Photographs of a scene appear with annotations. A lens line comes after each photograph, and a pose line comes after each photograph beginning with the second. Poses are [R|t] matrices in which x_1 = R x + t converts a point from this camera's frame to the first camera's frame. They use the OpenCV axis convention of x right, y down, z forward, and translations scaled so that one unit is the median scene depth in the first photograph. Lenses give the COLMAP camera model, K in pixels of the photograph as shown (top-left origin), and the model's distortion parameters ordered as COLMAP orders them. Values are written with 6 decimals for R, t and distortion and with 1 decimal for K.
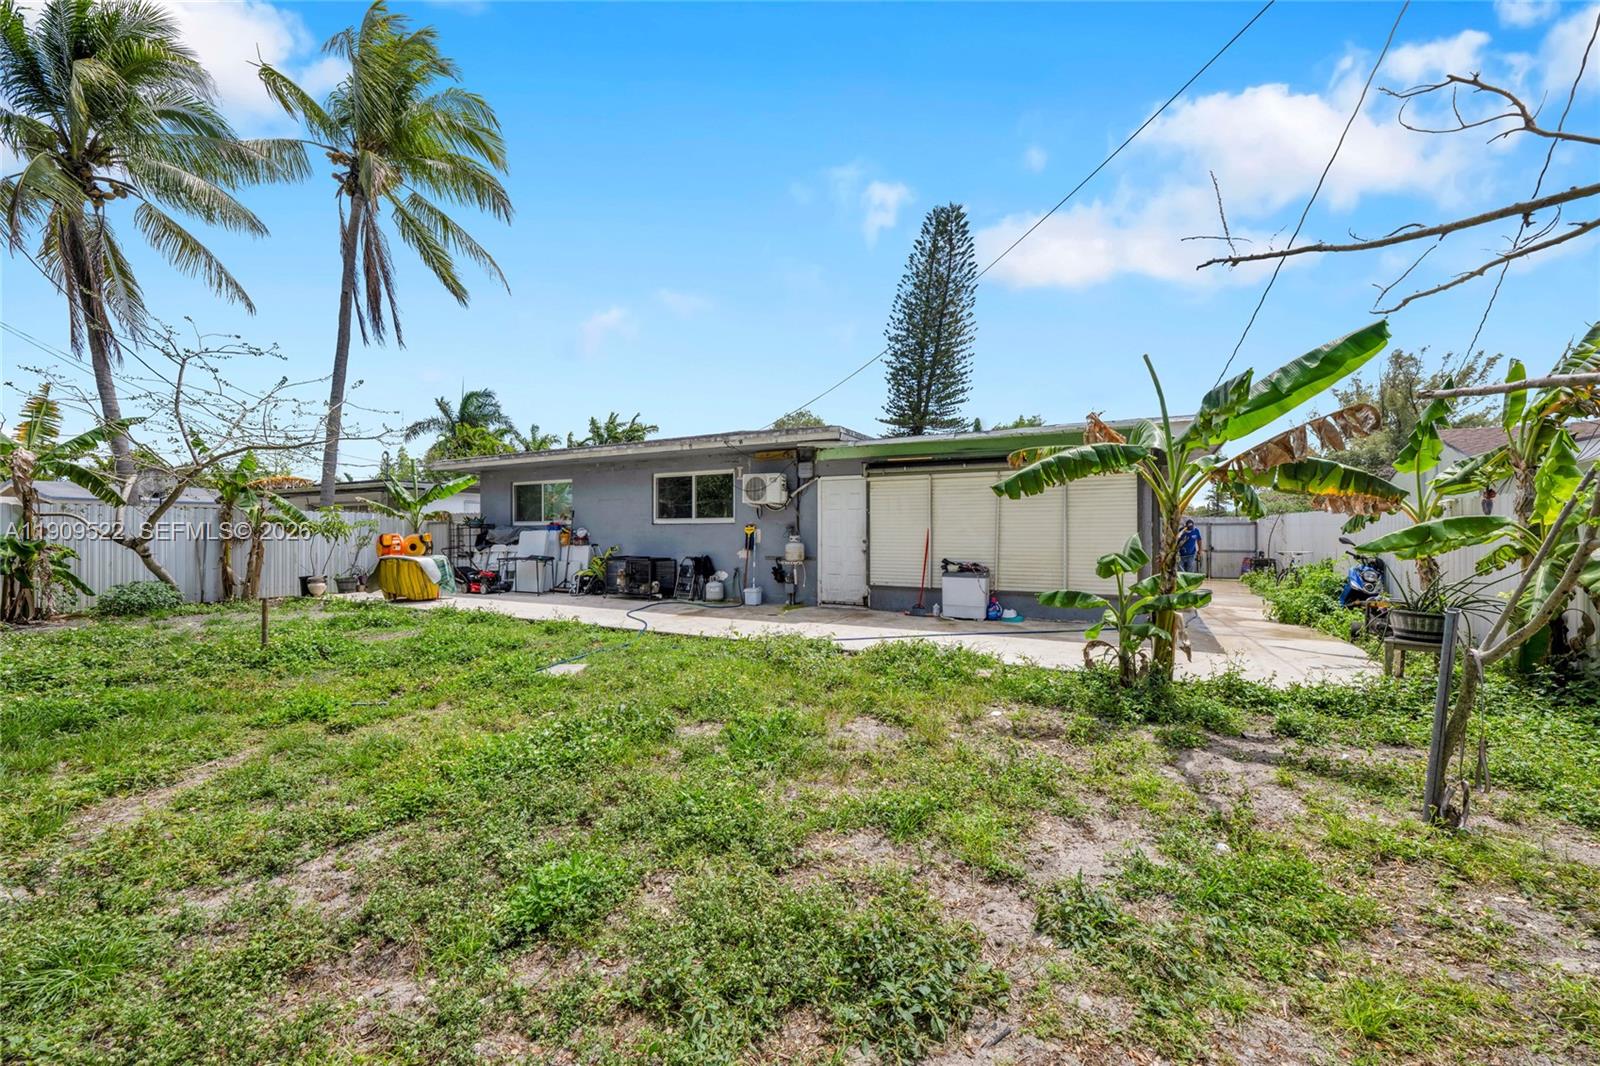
lens RADIAL K [[636.4, 0, 794.8], [0, 636.4, 523.0], [0, 0, 1]] dist [-0.002660, 0.000179]
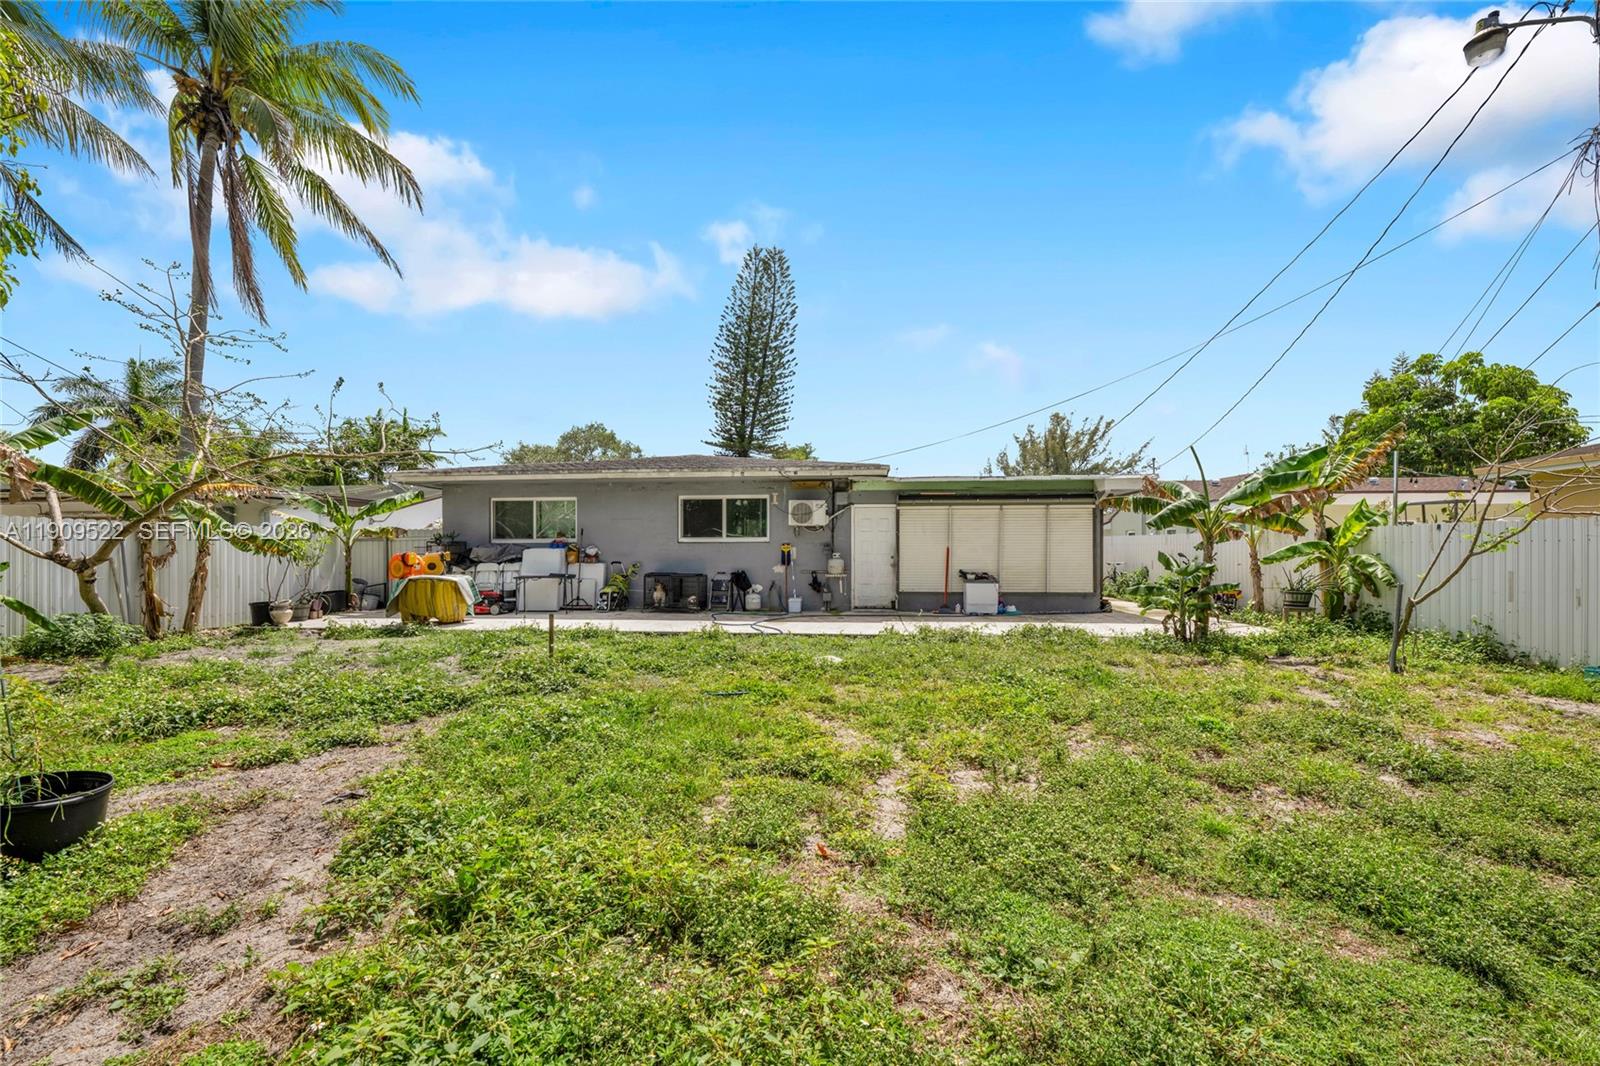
lens RADIAL K [[636.4, 0, 797.9], [0, 636.4, 544.9], [0, 0, 1]] dist [-0.002660, 0.000179]
pose [[0.920209, 0.001443, 0.391424, -0.484481], [-0.004335, 0.999969, 0.006505, -0.002019], [-0.391402, -0.007683, 0.920188, -0.069348]]
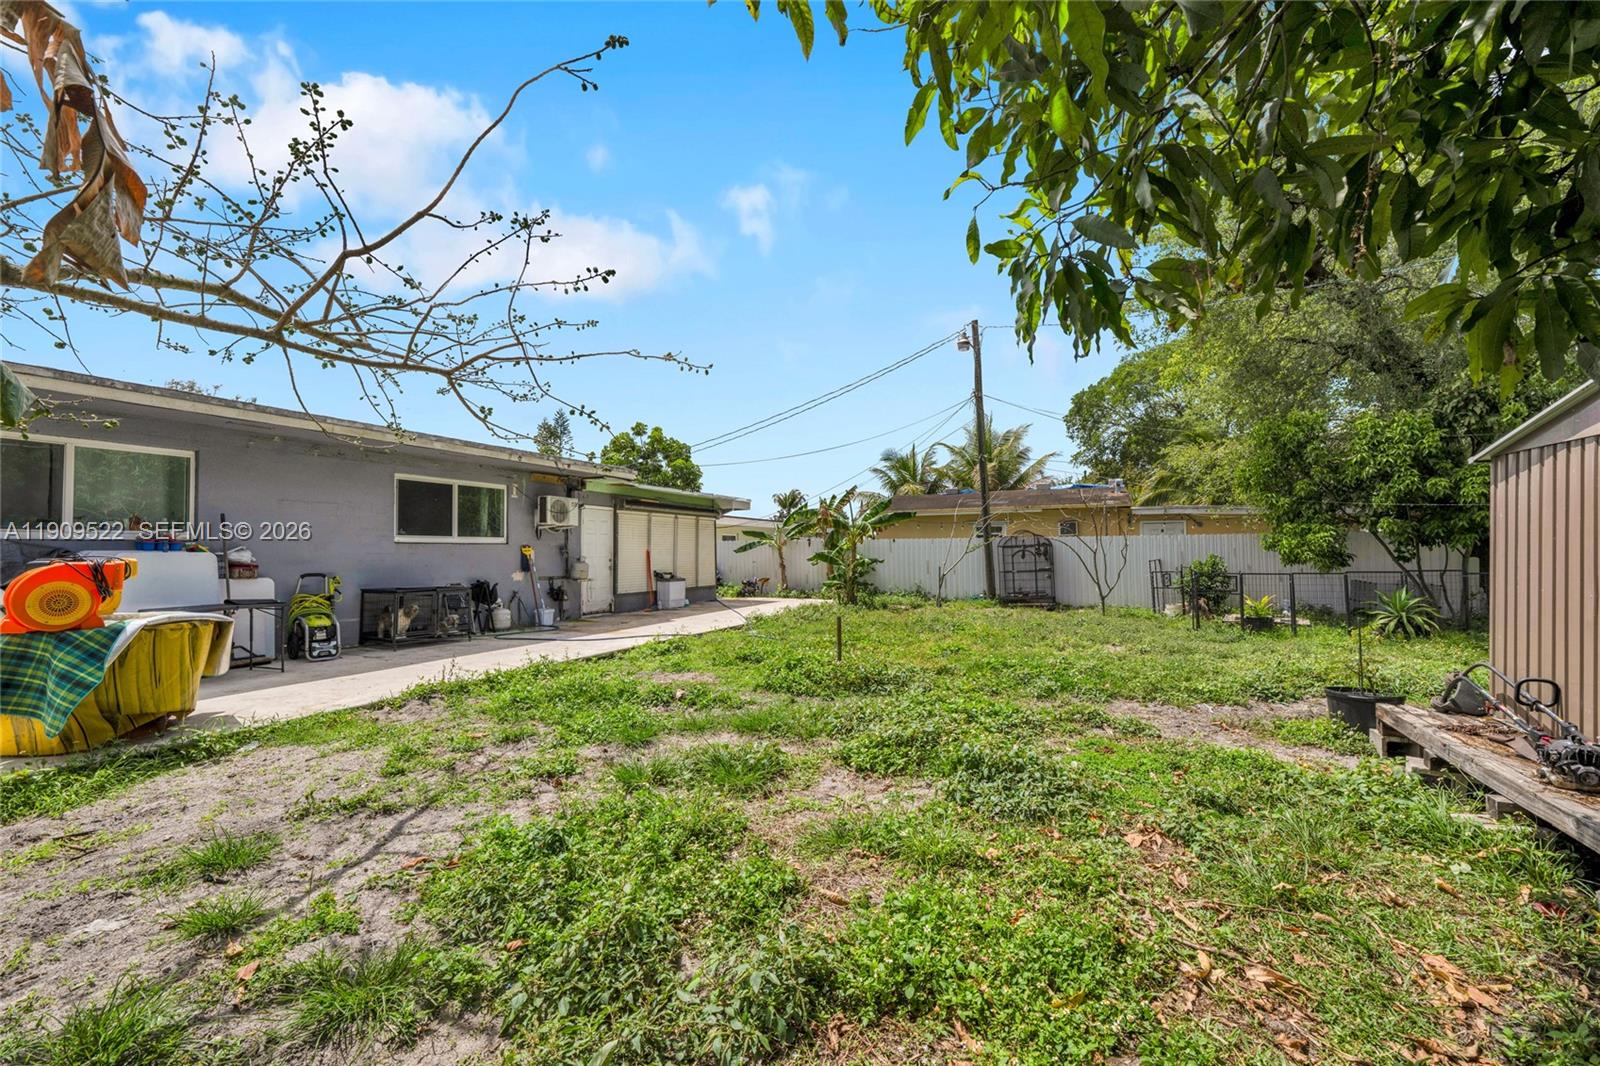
lens RADIAL K [[636.4, 0, 803.2], [0, 636.4, 544.3], [0, 0, 1]] dist [-0.002660, 0.000179]
pose [[-0.073449, 0.012669, 0.997218, -1.032305], [-0.008681, 0.999873, -0.013343, 0.009865], [-0.997261, -0.009637, -0.073330, 0.625163]]
